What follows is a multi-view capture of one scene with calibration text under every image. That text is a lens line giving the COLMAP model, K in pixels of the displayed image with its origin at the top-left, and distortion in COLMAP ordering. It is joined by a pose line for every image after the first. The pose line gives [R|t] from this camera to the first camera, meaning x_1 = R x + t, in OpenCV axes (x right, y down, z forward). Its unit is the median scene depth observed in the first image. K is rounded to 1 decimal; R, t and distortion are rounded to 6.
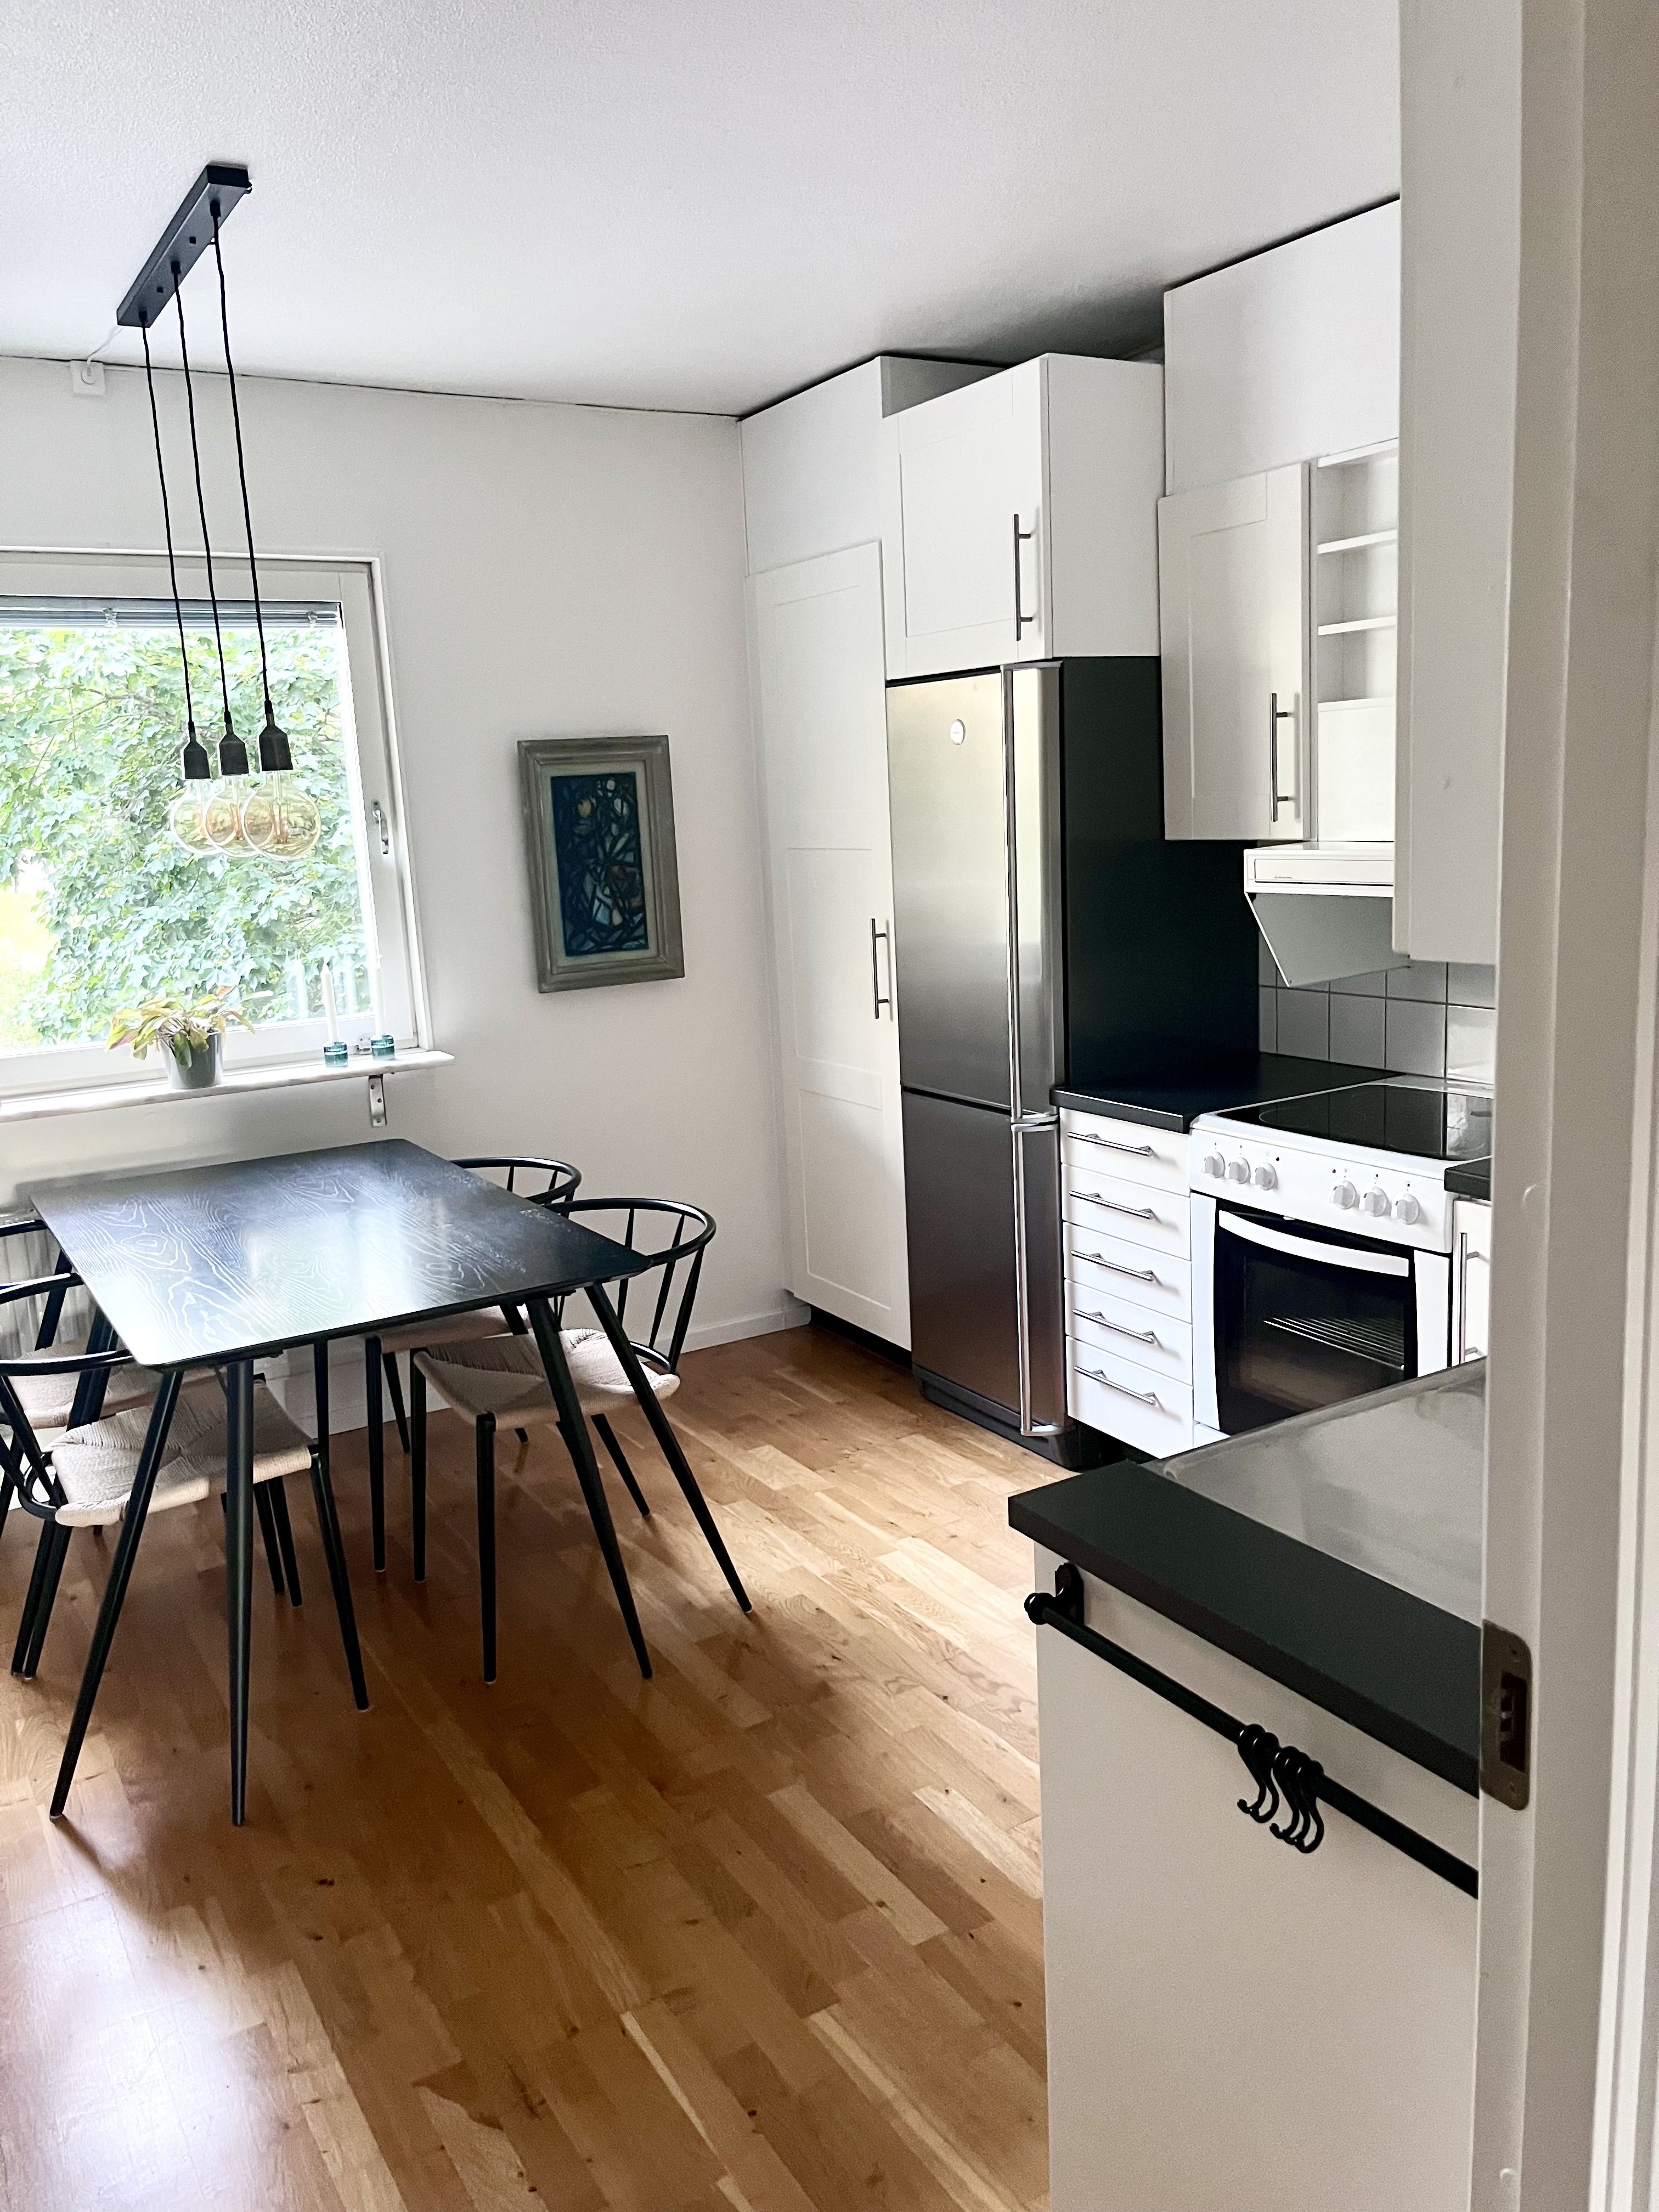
lens RADIAL K [[1667.2, 0, 841.7], [0, 1667.2, 1095.9], [0, 0, 1]] dist [0.033009, -0.026036]
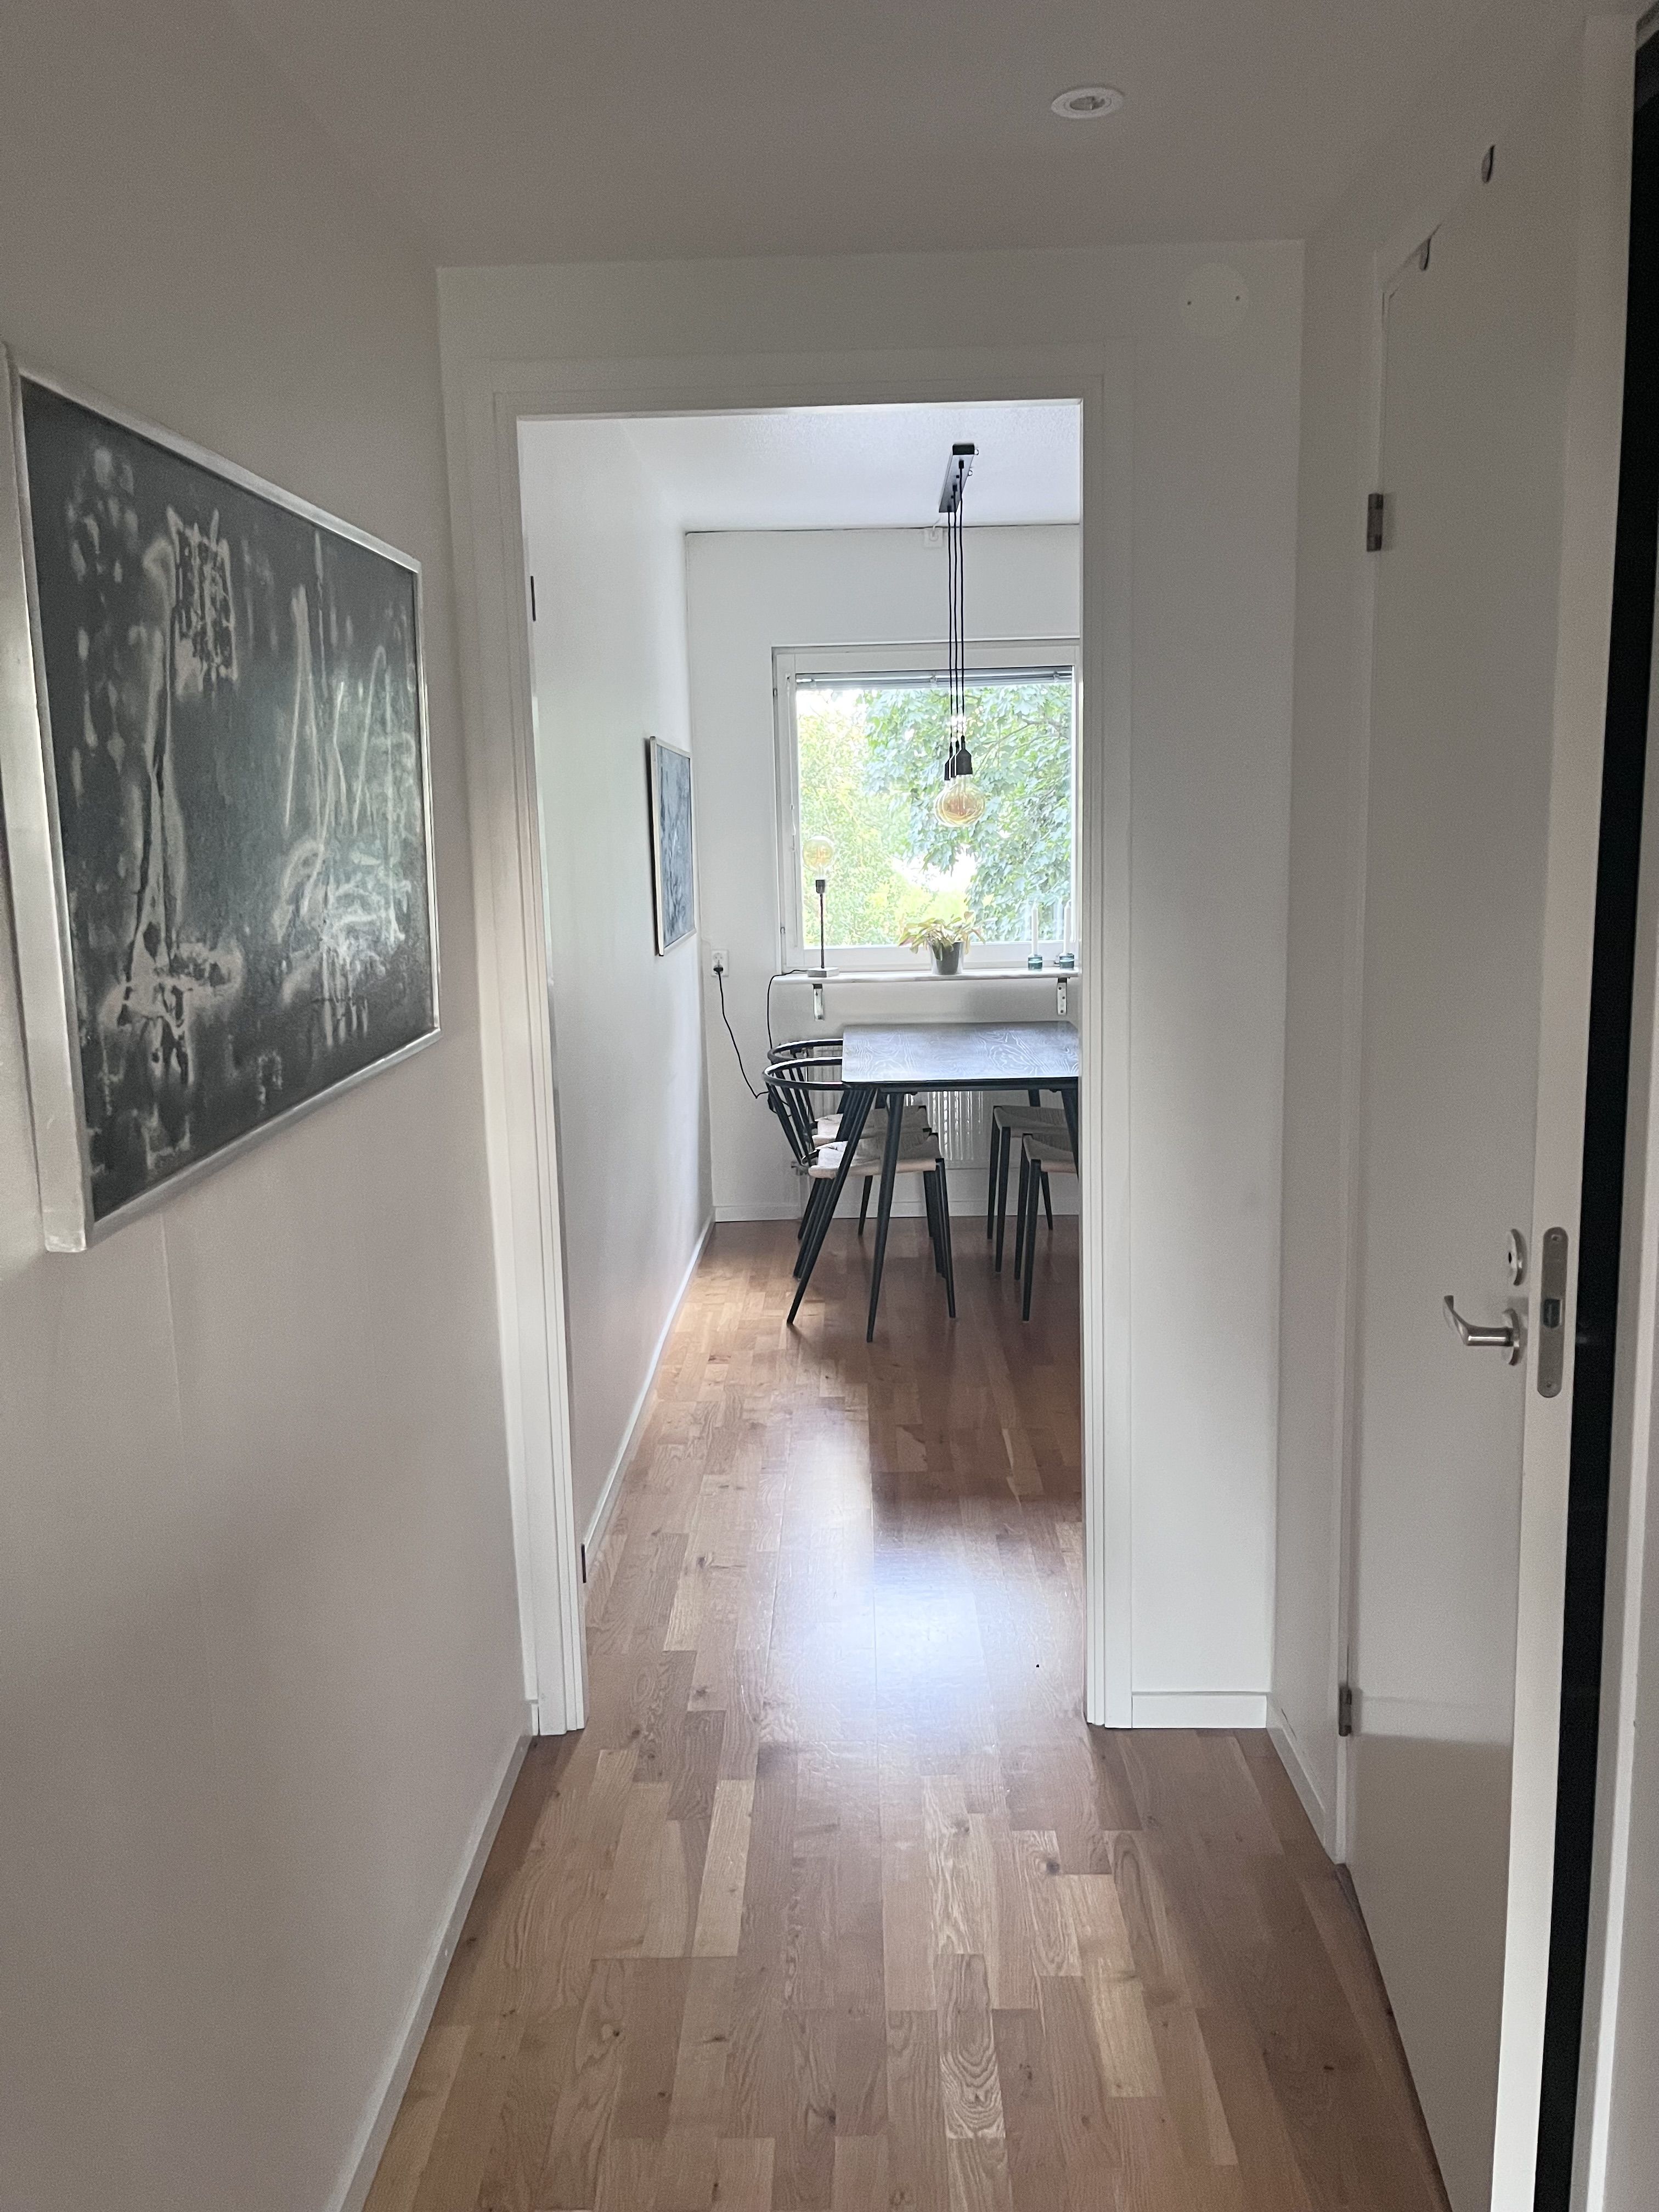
lens RADIAL K [[1667.2, 0, 824.4], [0, 1667.2, 1107.8], [0, 0, 1]] dist [0.033009, -0.026036]
pose [[0.842726, 0.111609, -0.526646, 0.366761], [-0.113593, 0.993113, 0.028697, 0.087810], [0.526222, 0.035639, 0.849600, -0.405772]]
